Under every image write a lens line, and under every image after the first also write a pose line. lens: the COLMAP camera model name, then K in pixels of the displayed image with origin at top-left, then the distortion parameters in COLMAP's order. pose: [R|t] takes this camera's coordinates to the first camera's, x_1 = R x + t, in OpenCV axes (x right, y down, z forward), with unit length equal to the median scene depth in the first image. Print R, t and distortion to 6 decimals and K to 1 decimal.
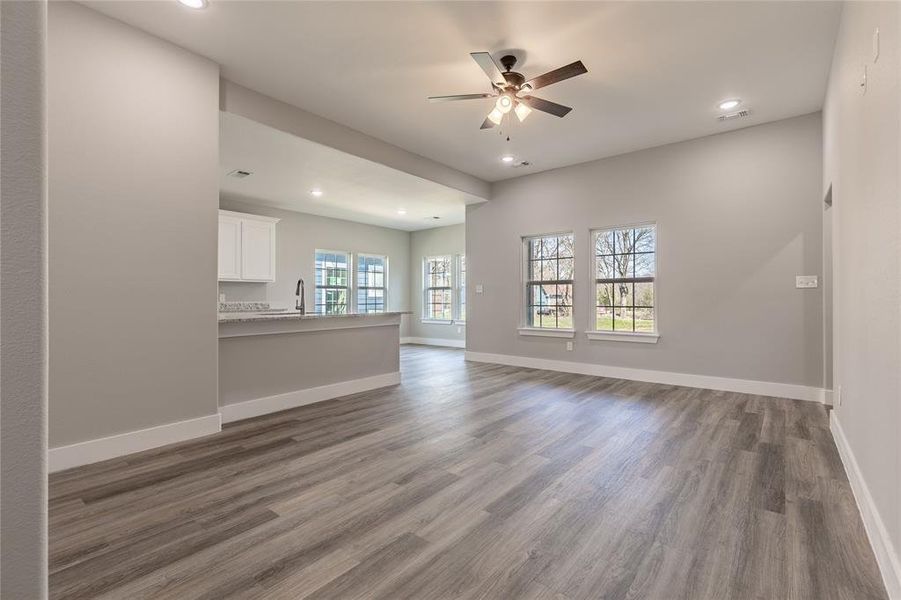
lens RADIAL K [[408.6, 0, 454.2], [0, 408.6, 297.2], [0, 0, 1]] dist [0.002389, 0.000272]
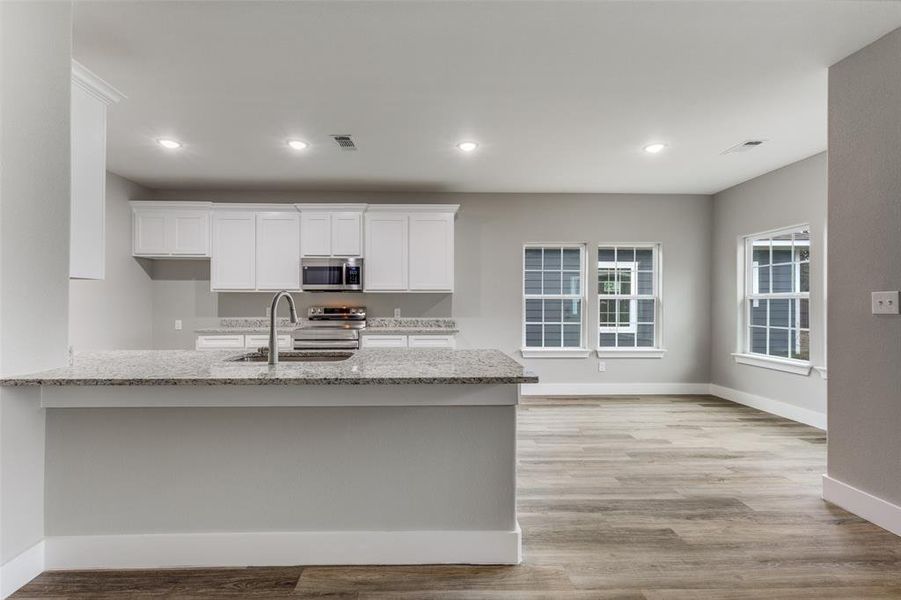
lens RADIAL K [[378.4, 0, 434.4], [0, 378.4, 299.8], [0, 0, 1]] dist [0.001870, 0.000057]
pose [[0.646545, -0.003338, -0.762868, 0.142679], [-0.002980, 0.999972, -0.006901, -0.044718], [0.762870, 0.006735, 0.646517, 1.299657]]
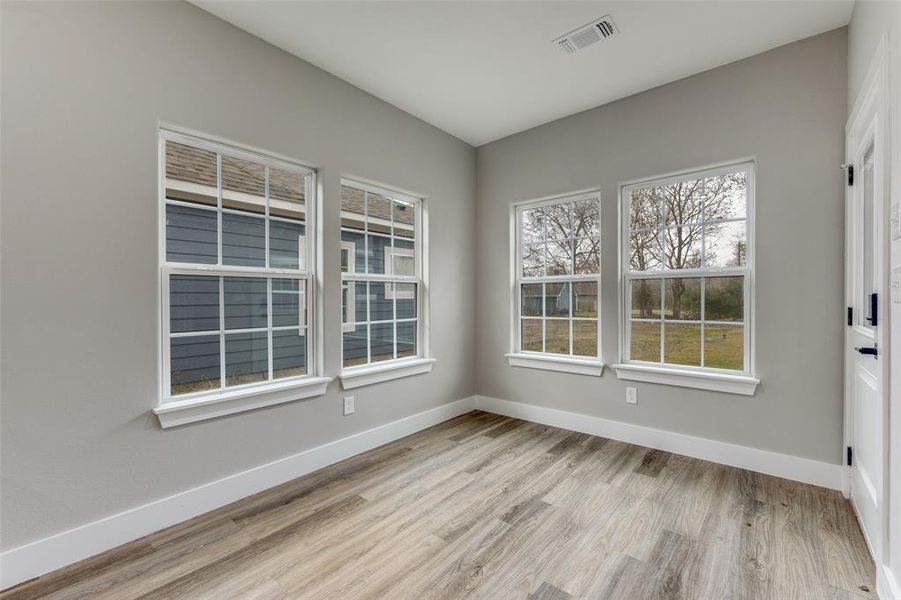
lens RADIAL K [[359.4, 0, 456.5], [0, 359.4, 298.9], [0, 0, 1]] dist [0.021066, -0.000062]
pose [[0.999933, -0.002439, 0.011327, -0.447654], [0.002442, 0.999997, -0.000257, -0.012061], [-0.011326, 0.000285, 0.999936, 2.147070]]
